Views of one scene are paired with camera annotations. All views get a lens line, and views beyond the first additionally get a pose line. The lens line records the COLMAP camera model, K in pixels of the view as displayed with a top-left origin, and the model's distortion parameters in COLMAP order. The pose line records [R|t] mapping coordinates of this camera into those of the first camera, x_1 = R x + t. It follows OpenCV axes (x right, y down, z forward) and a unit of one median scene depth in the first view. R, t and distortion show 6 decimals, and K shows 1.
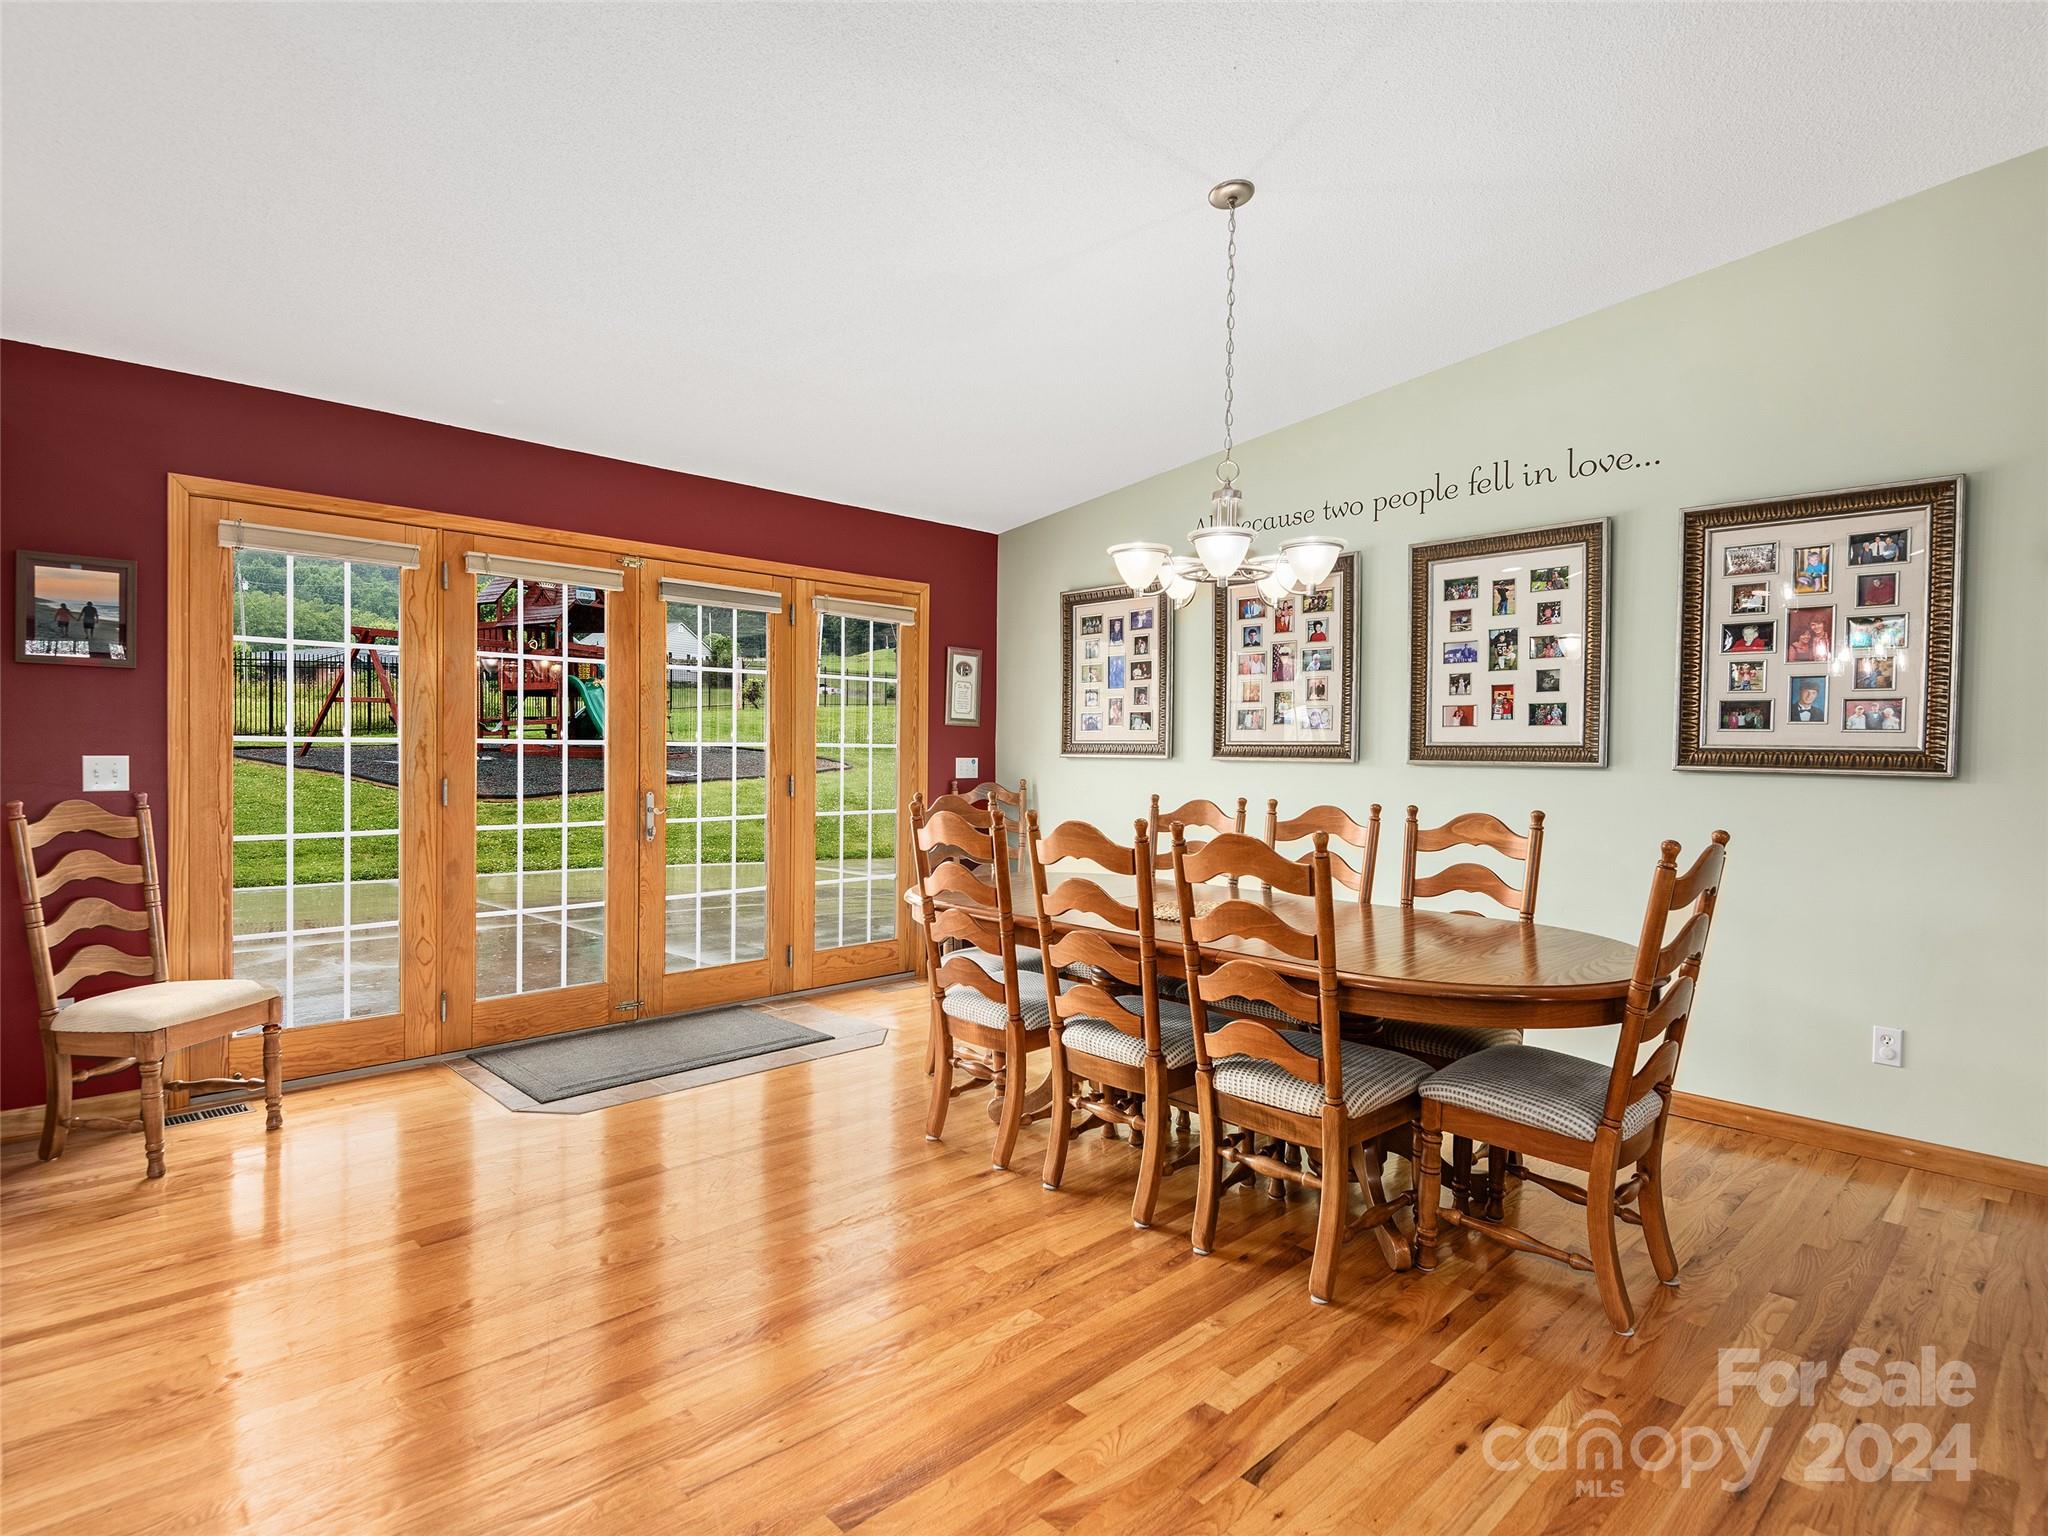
lens RADIAL K [[1093.5, 0, 1015.7], [0, 1093.5, 765.5], [0, 0, 1]] dist [0.004120, -0.009227]
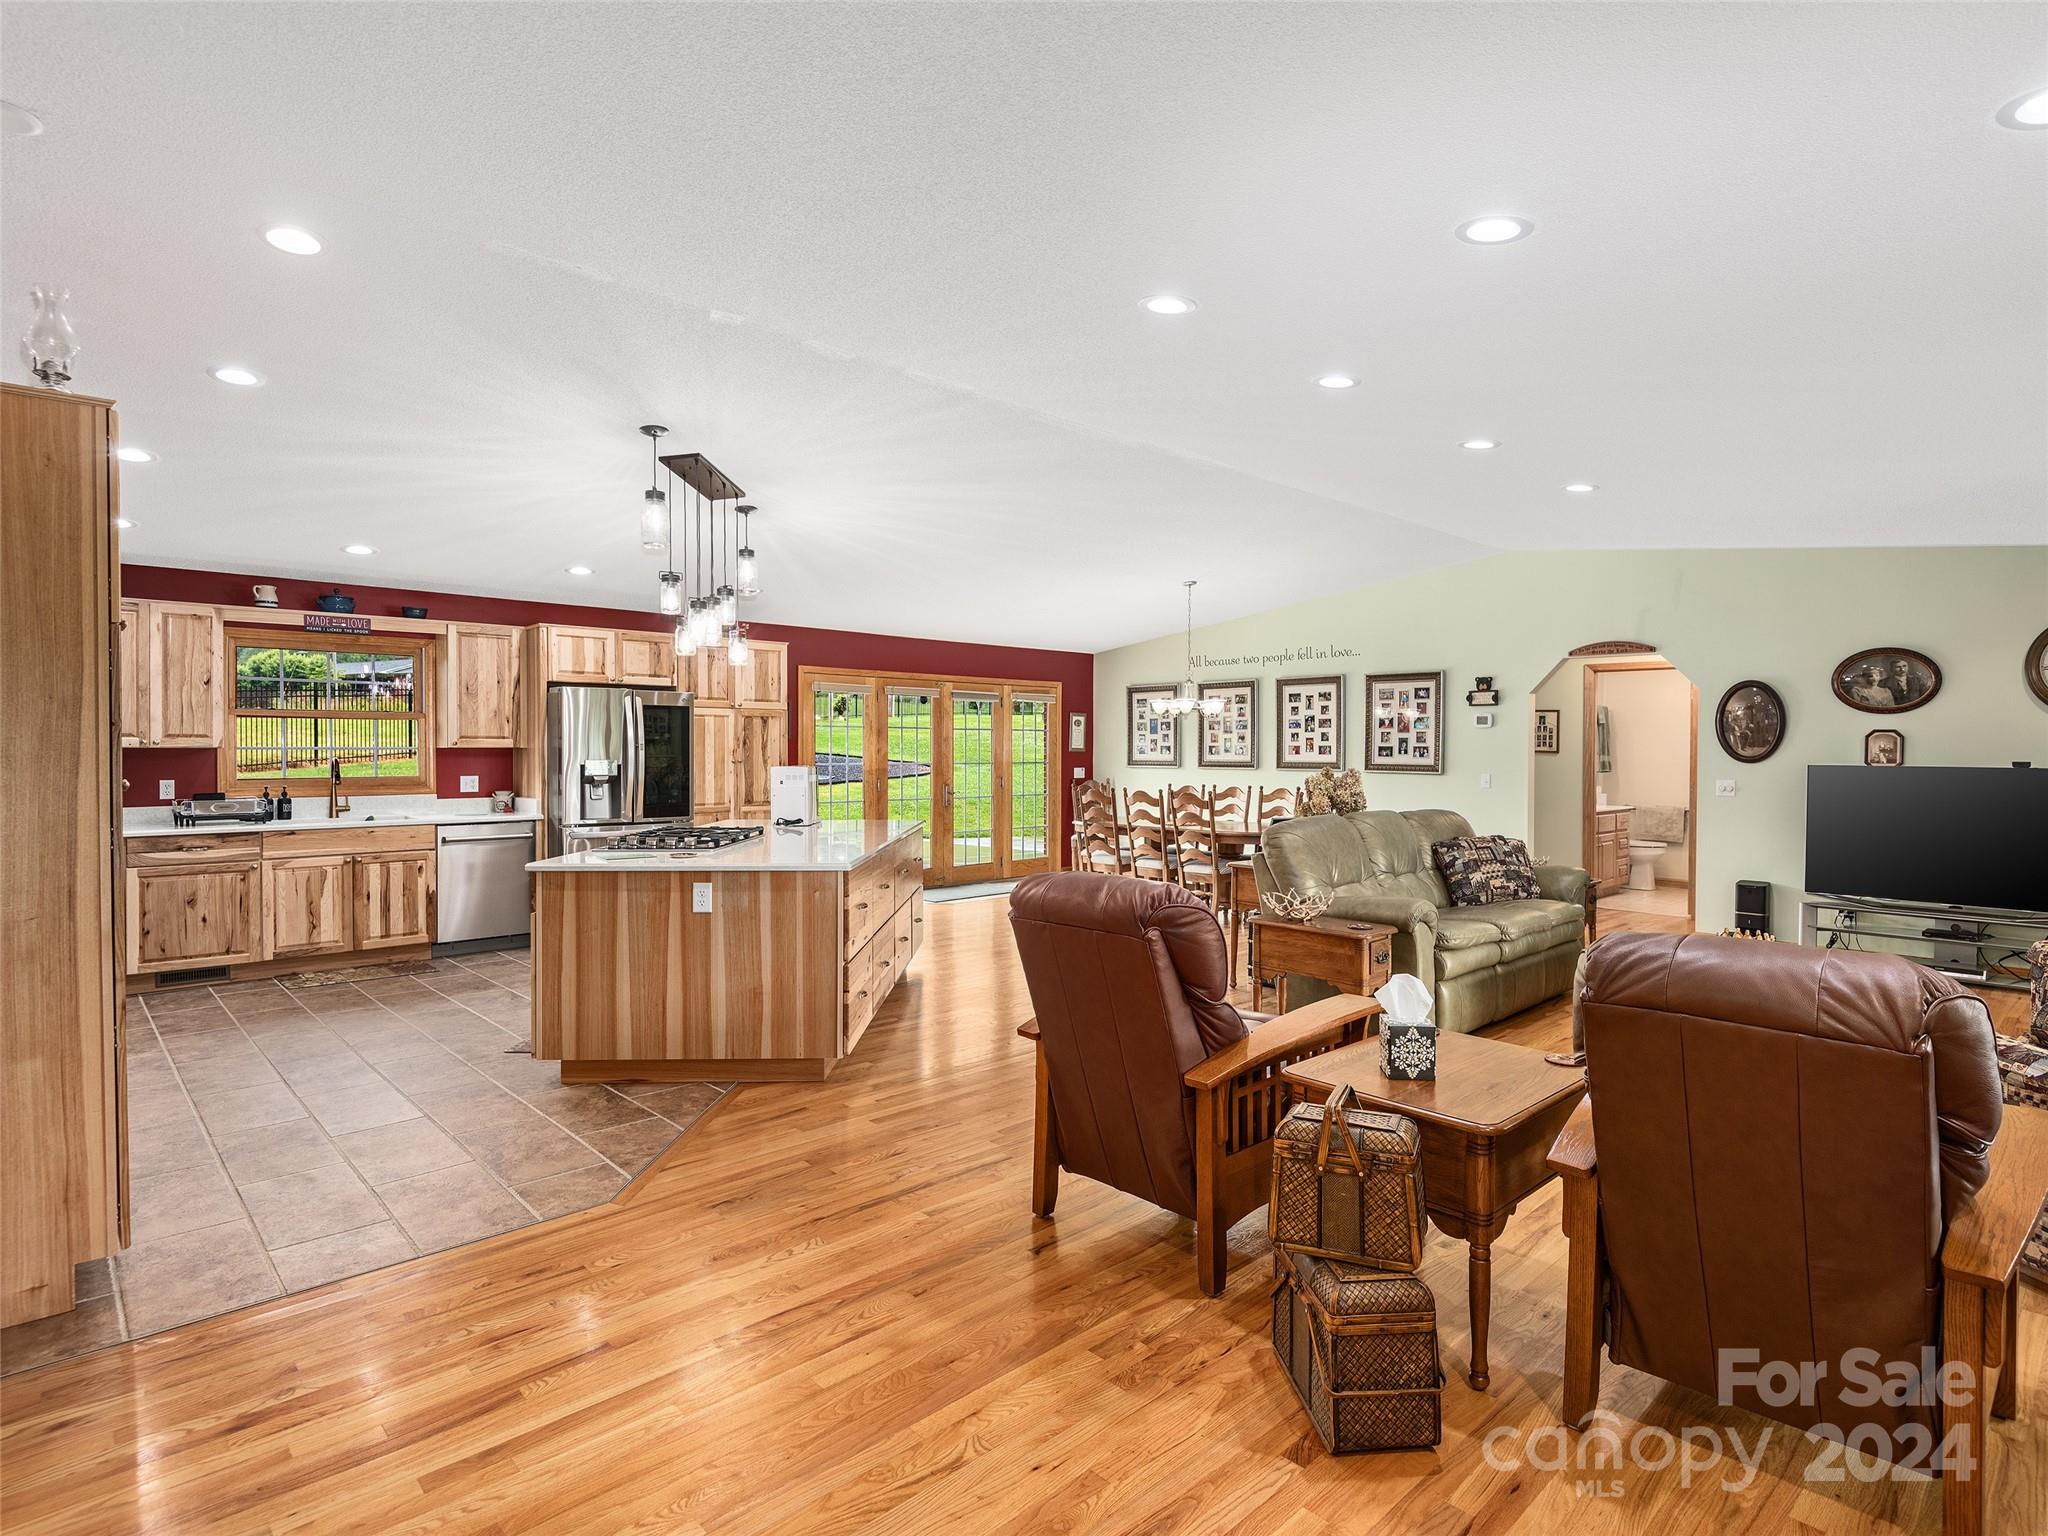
lens RADIAL K [[1093.5, 0, 1028.7], [0, 1093.5, 763.8], [0, 0, 1]] dist [0.004120, -0.009227]
pose [[0.999581, -0.009244, -0.027422, -0.121608], [0.009188, 0.999956, -0.002135, -0.015417], [0.027440, 0.001882, 0.999622, -1.472543]]
